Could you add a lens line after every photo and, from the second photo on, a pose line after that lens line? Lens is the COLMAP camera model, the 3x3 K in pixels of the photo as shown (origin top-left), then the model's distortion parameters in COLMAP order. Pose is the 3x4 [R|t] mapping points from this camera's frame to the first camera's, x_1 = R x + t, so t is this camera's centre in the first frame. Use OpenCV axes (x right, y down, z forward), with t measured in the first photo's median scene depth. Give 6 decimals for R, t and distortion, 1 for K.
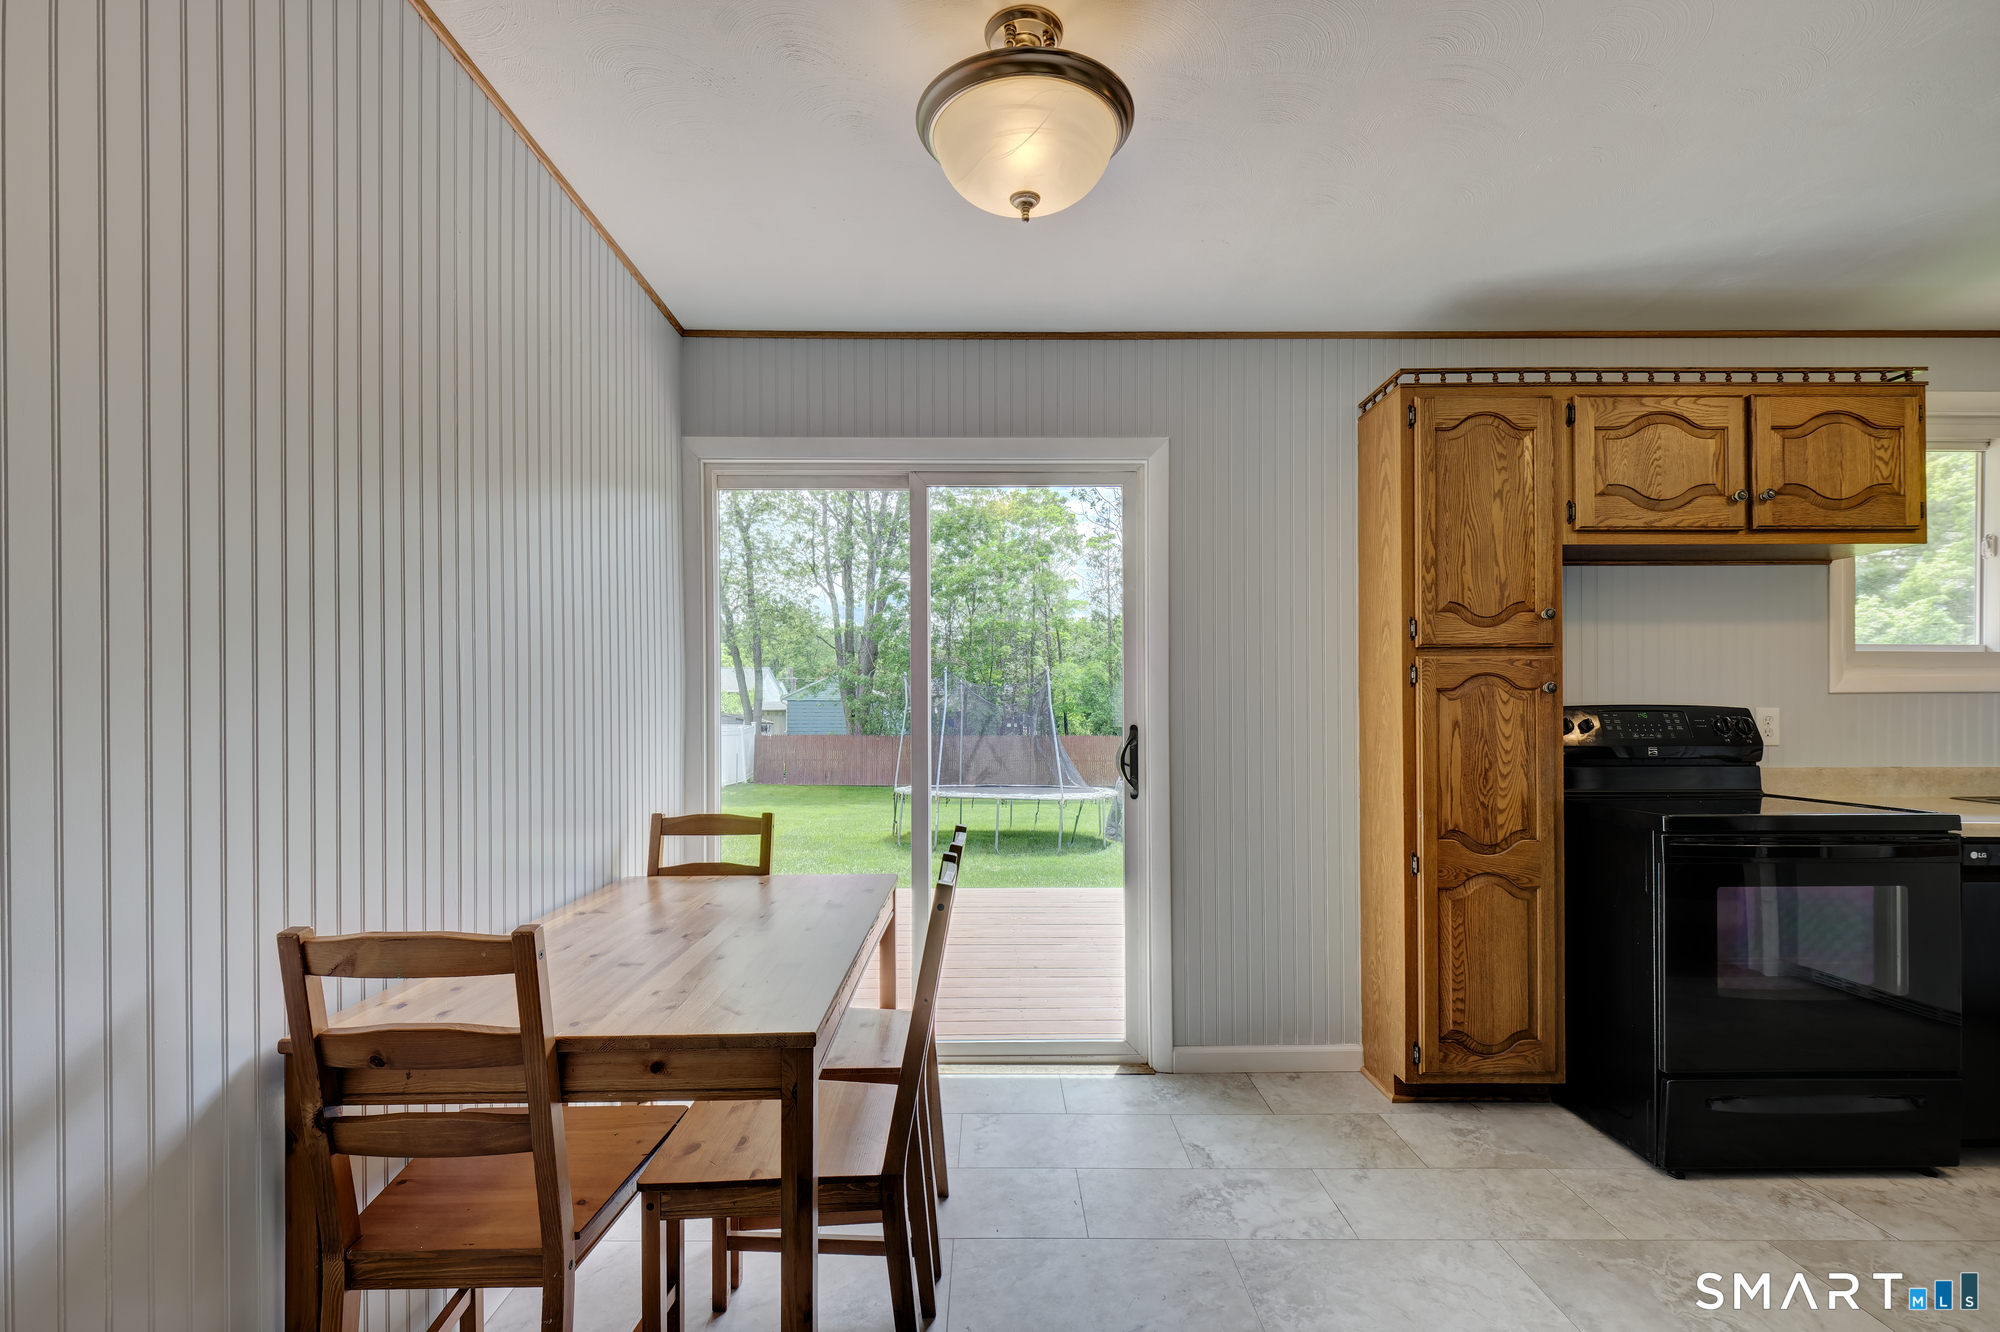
lens RADIAL K [[880.1, 0, 996.6], [0, 880.1, 713.0], [0, 0, 1]] dist [0.017727, -0.014169]
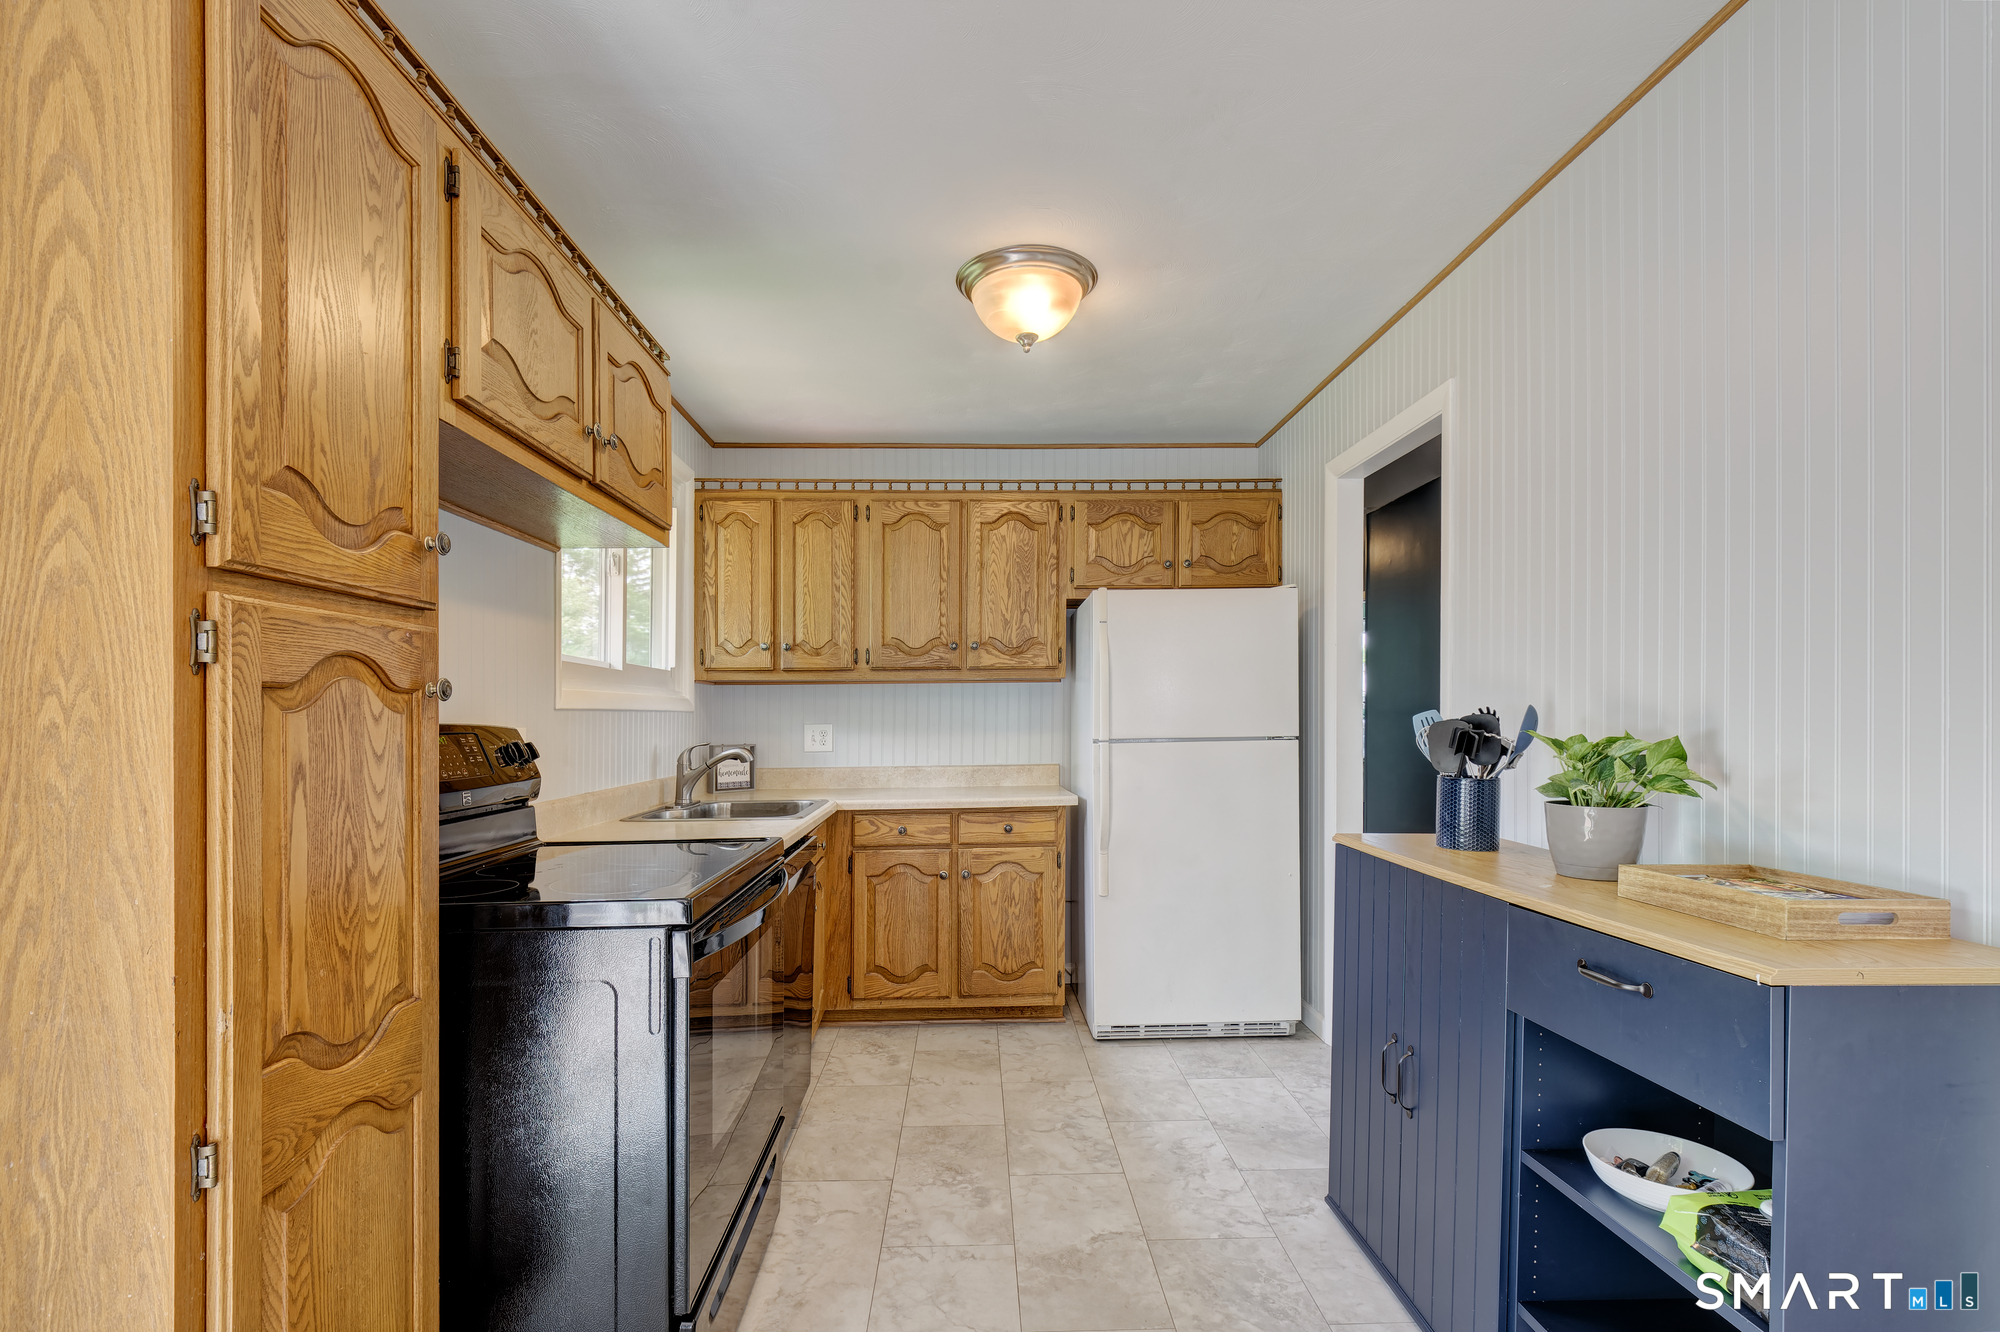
lens RADIAL K [[910.1, 0, 1007.3], [0, 910.1, 715.1], [0, 0, 1]] dist [0.024094, -0.017216]
pose [[-0.024546, 0.006550, 0.999677, 0.089925], [0.015157, 0.999866, -0.006179, -0.005870], [-0.999584, 0.015001, -0.024642, 0.682546]]
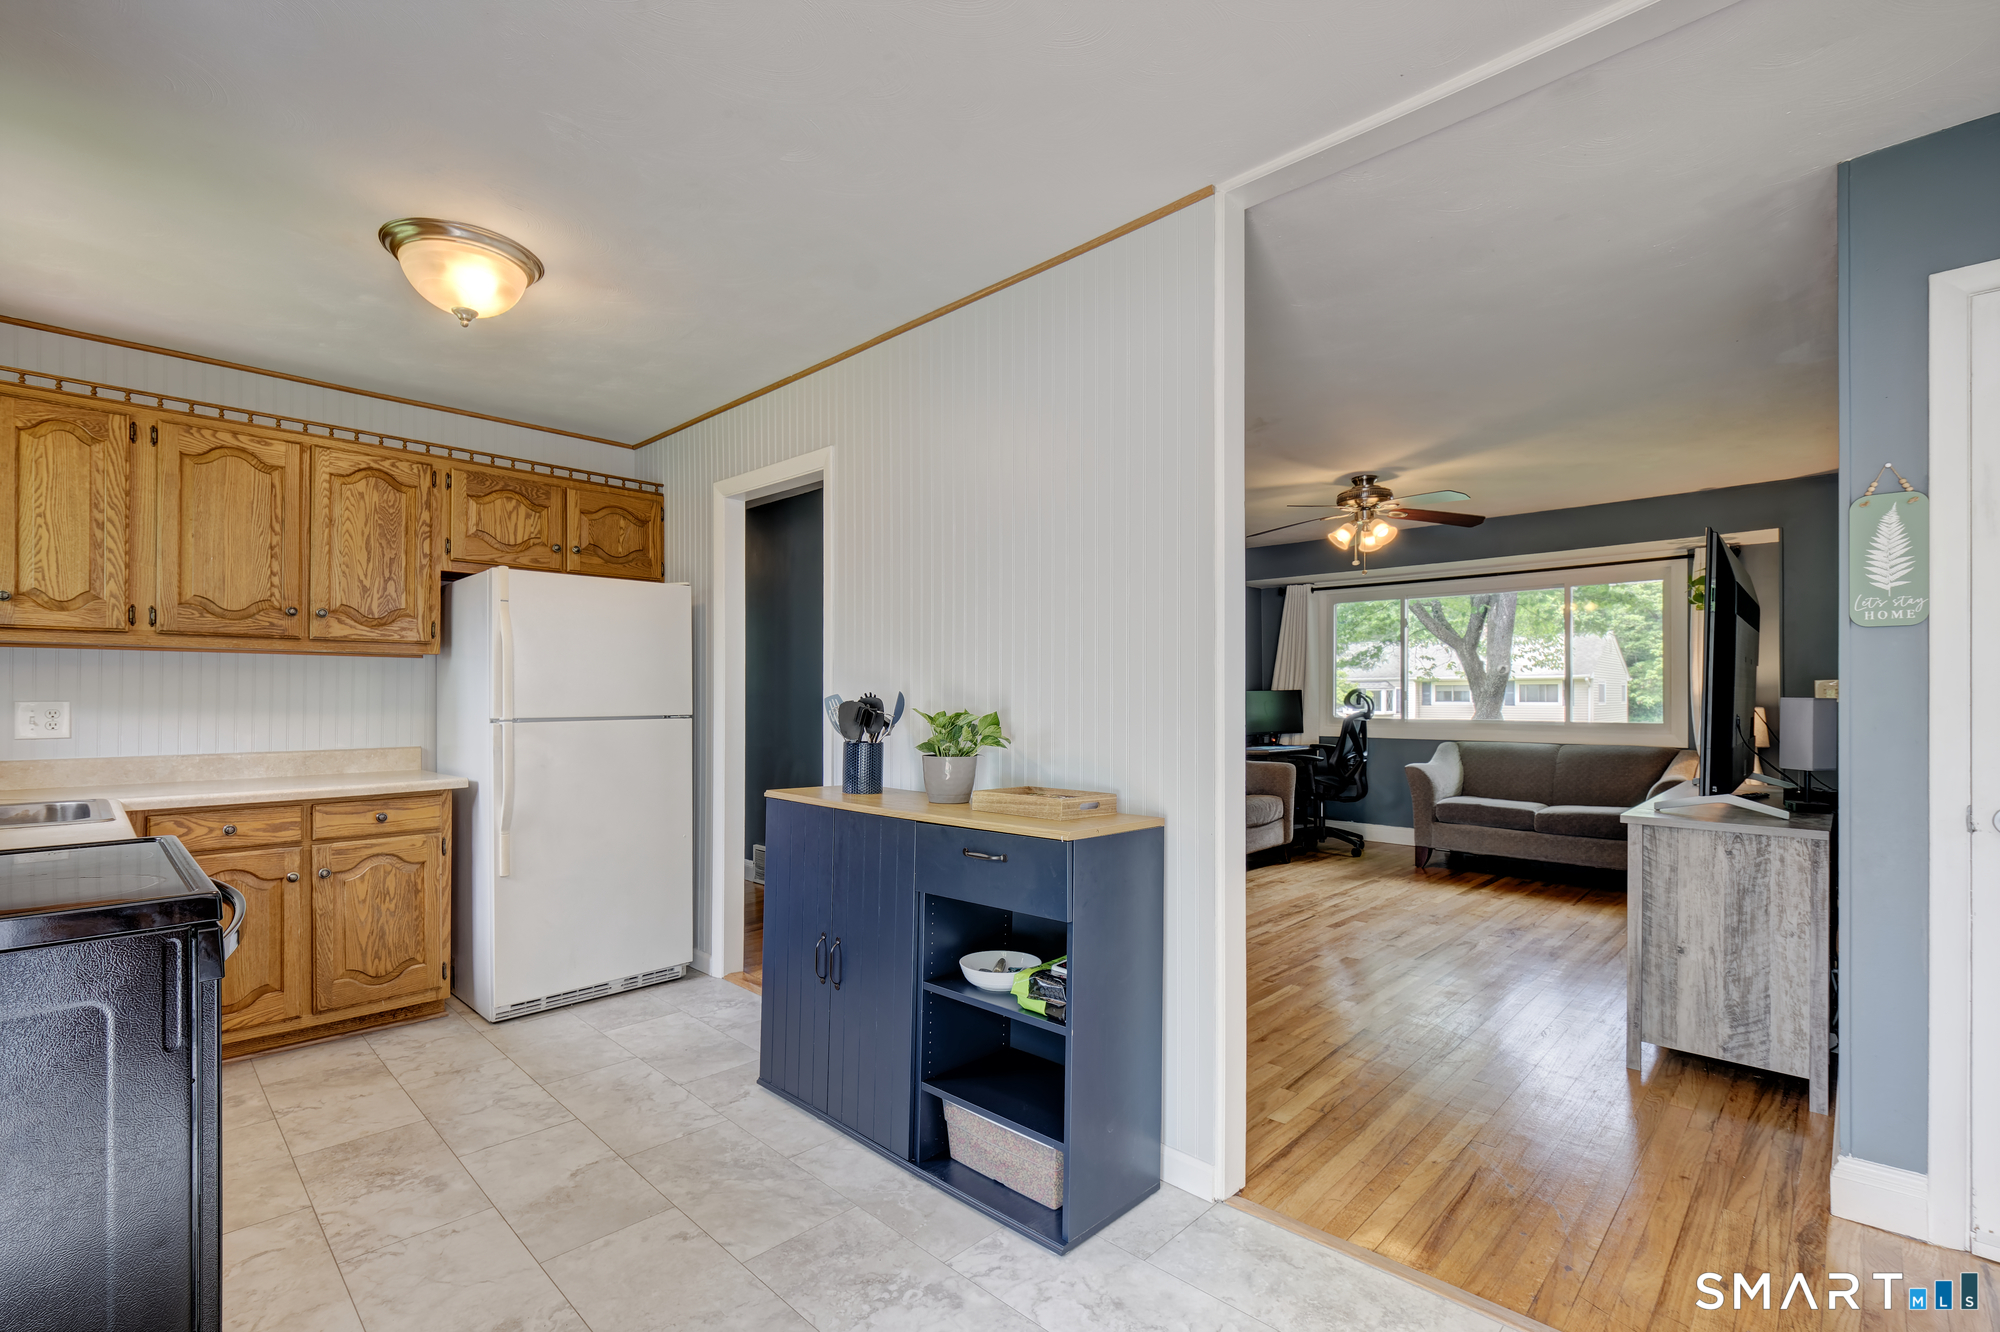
lens RADIAL K [[894.1, 0, 994.9], [0, 894.1, 682.7], [0, 0, 1]] dist [0.005176, -0.003393]
pose [[-0.711638, 0.013668, 0.702413, -0.004431], [0.004833, 0.999882, -0.014560, -0.006361], [-0.702530, -0.006967, -0.711620, 0.932261]]
